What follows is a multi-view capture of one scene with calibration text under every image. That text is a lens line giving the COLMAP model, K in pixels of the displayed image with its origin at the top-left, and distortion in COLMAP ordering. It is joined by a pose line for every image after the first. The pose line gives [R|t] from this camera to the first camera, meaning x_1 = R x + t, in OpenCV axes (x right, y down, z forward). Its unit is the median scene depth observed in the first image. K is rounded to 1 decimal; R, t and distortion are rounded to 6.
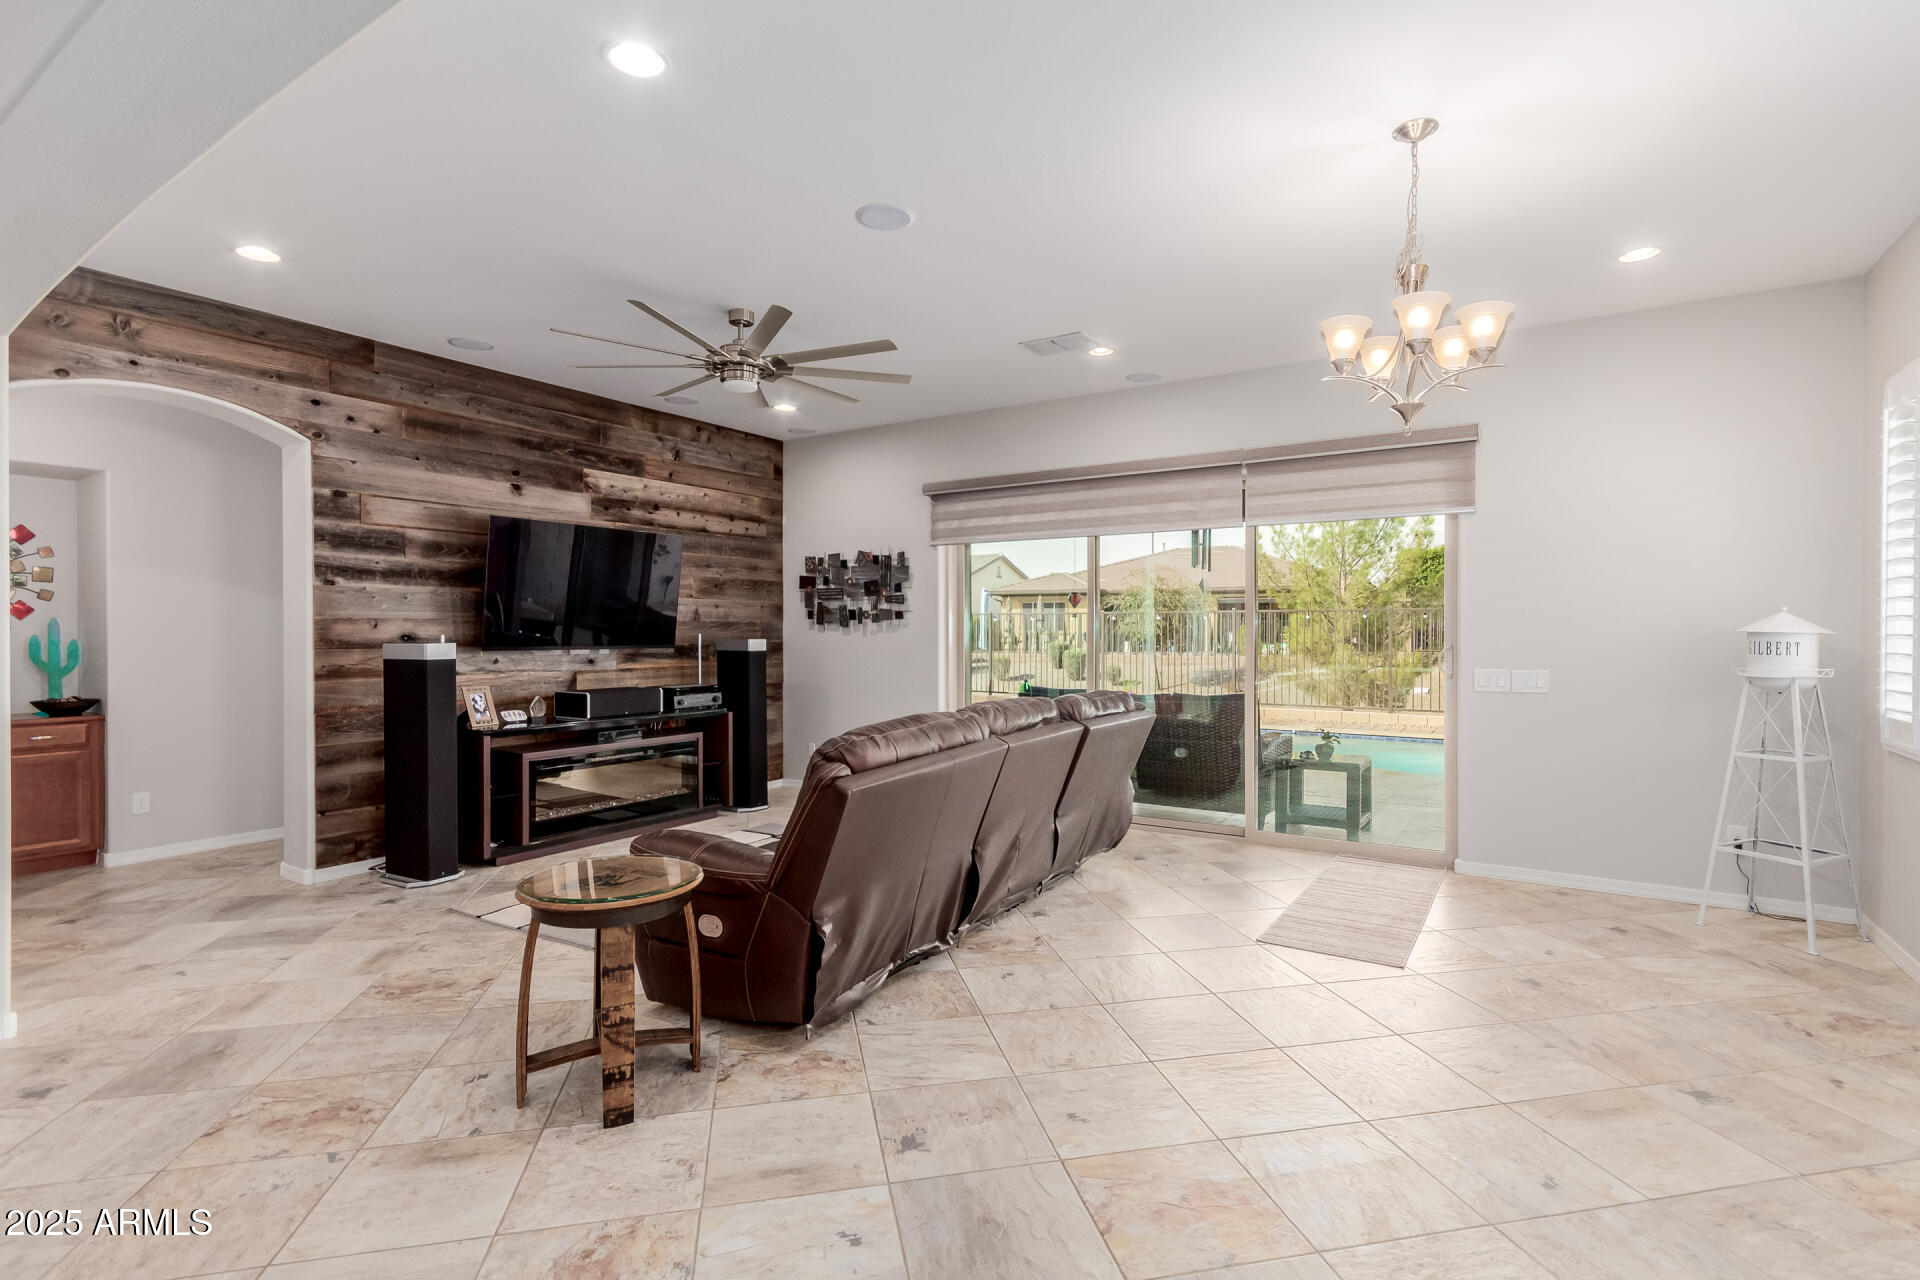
lens RADIAL K [[906.5, 0, 965.0], [0, 906.5, 635.2], [0, 0, 1]] dist [0.002537, 0.002961]
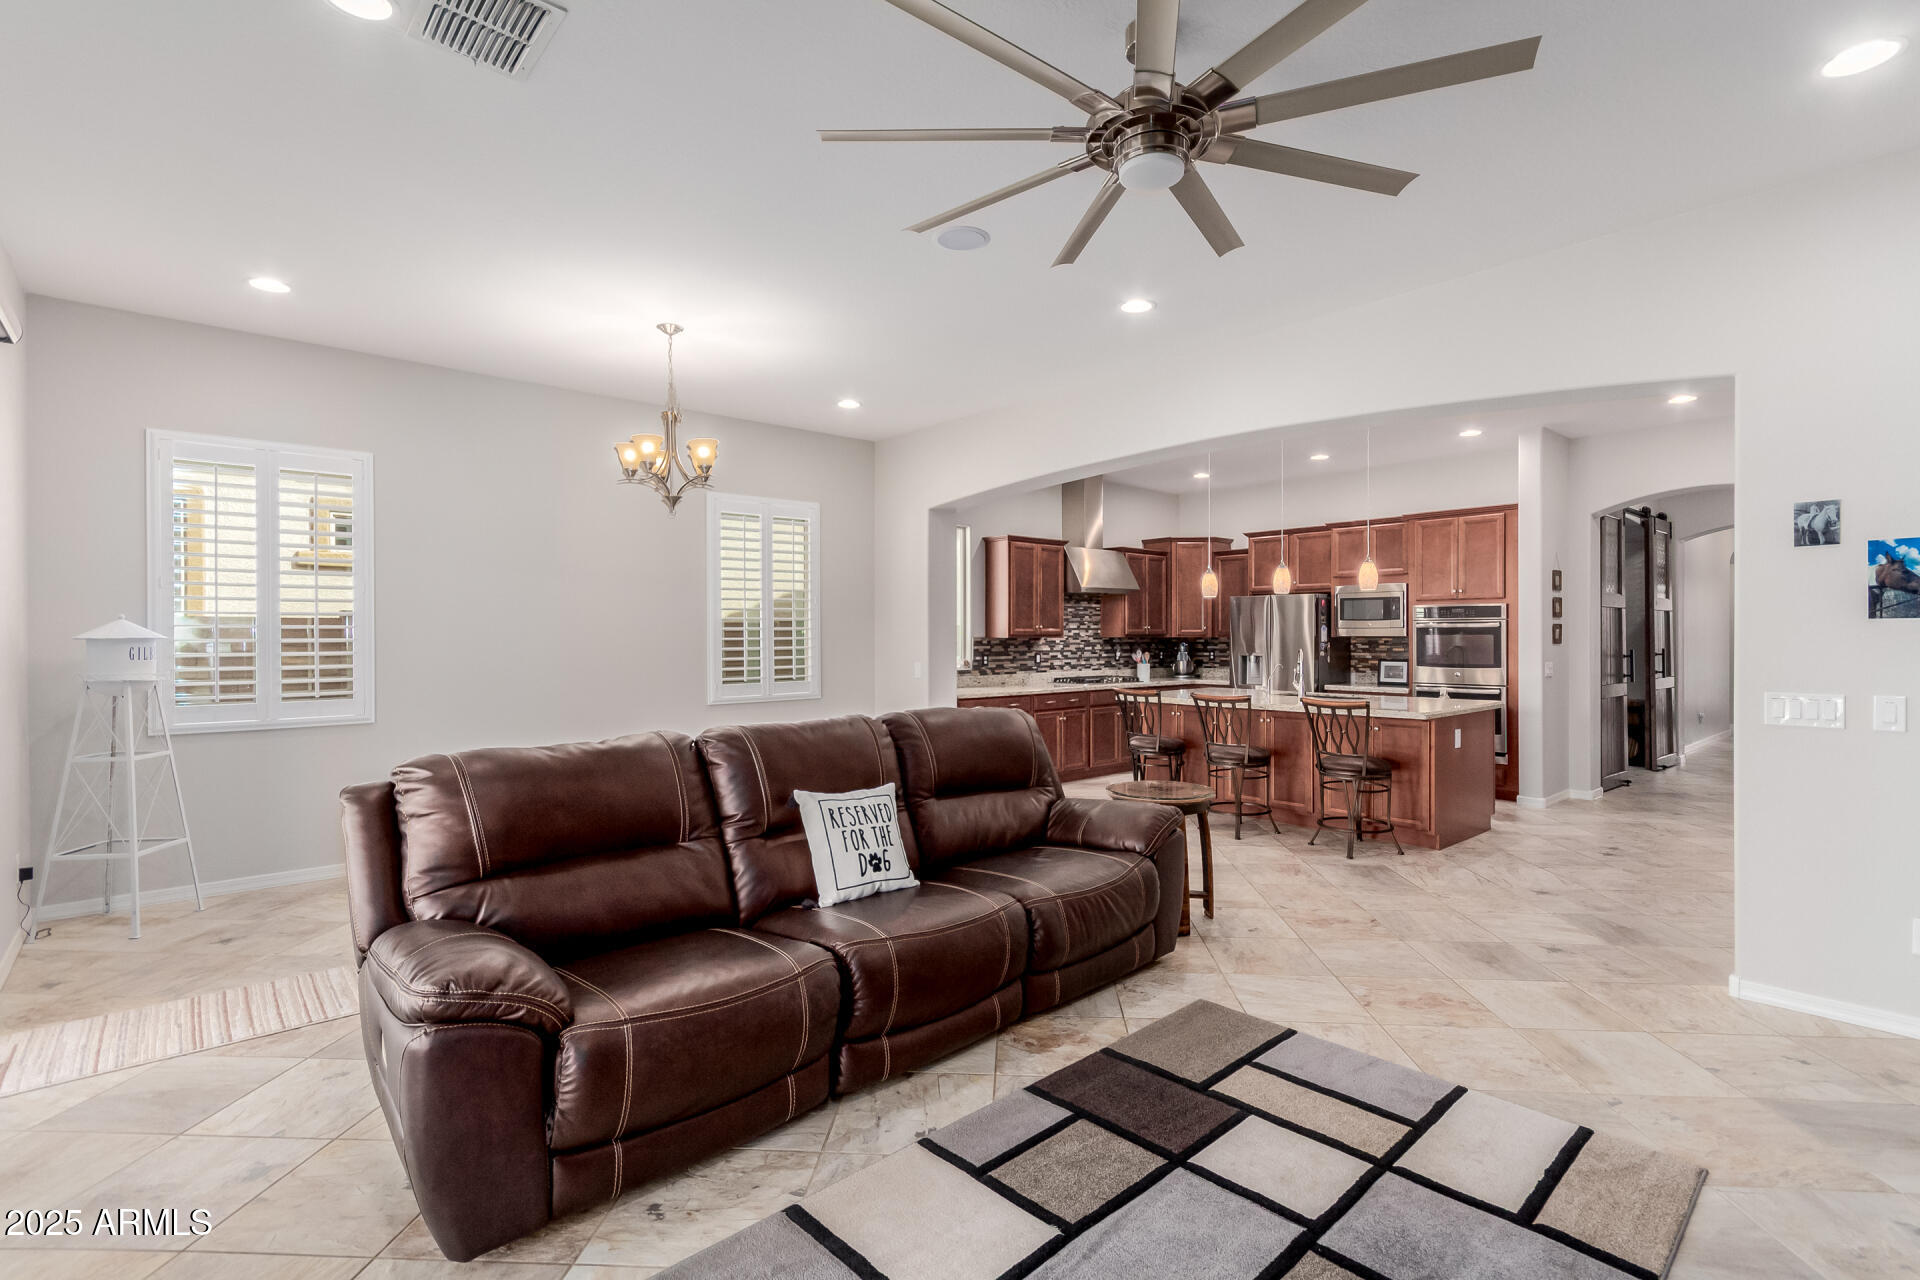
lens RADIAL K [[906.5, 0, 929.3], [0, 906.5, 638.4], [0, 0, 1]] dist [0.002537, 0.002961]
pose [[-0.952659, 0.000056, 0.304041, -0.263911], [0.003443, 0.999938, 0.010601, -0.011185], [-0.304022, 0.011146, -0.952600, 1.430318]]
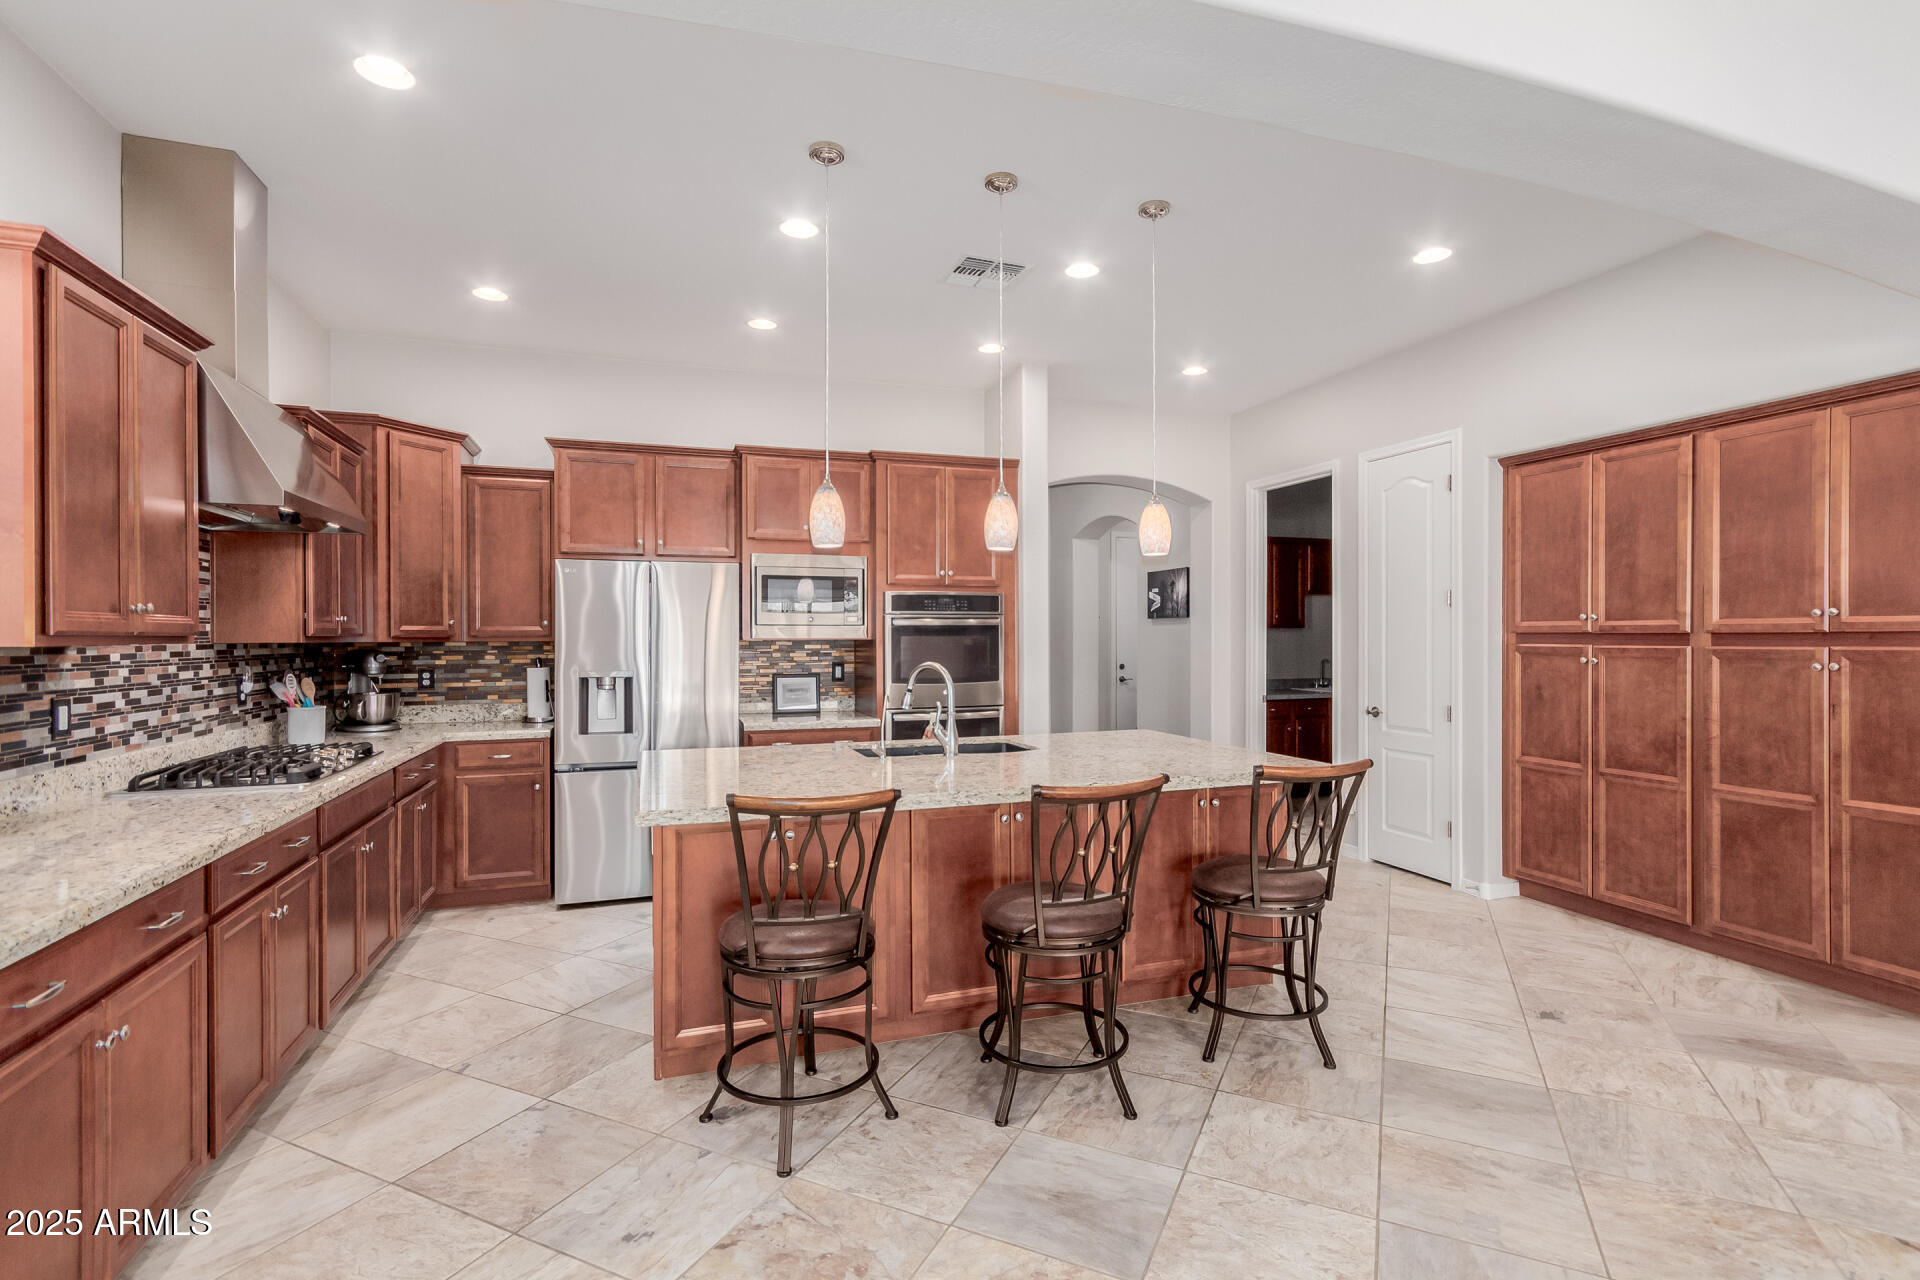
lens RADIAL K [[906.5, 0, 968.3], [0, 906.5, 636.0], [0, 0, 1]] dist [0.002537, 0.002961]
pose [[-0.607315, 0.001207, -0.794460, 0.172551], [-0.002770, 0.999990, 0.003636, -0.002046], [0.794456, 0.004409, -0.607305, 0.395328]]
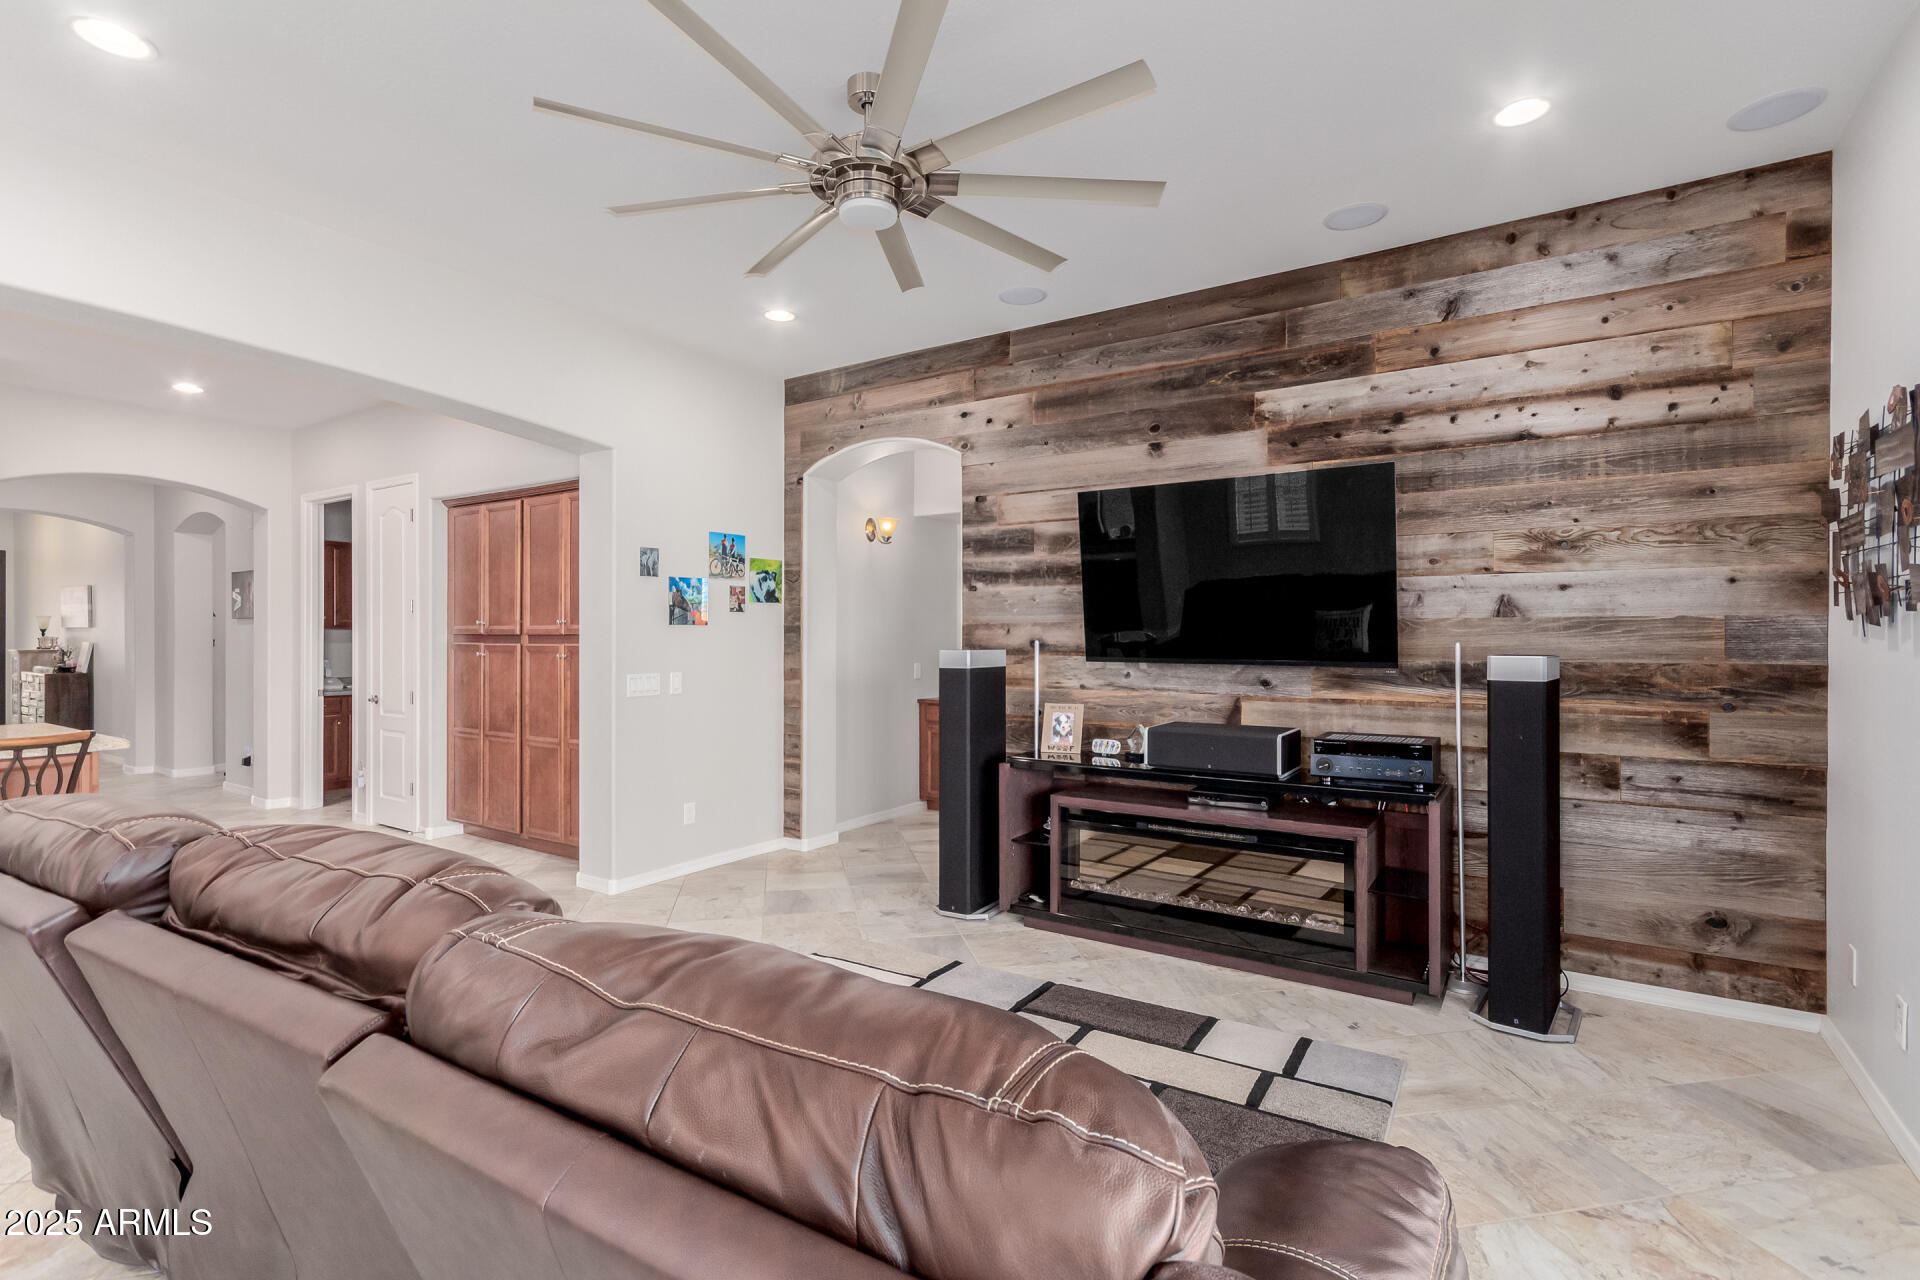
lens RADIAL K [[906.5, 0, 1003.0], [0, 906.5, 637.2], [0, 0, 1]] dist [0.002537, 0.002961]
pose [[-0.008880, 0.005502, -0.999945, 0.306412], [-0.003836, 0.999977, 0.005537, -0.009101], [0.999953, 0.003885, -0.008859, 1.016038]]
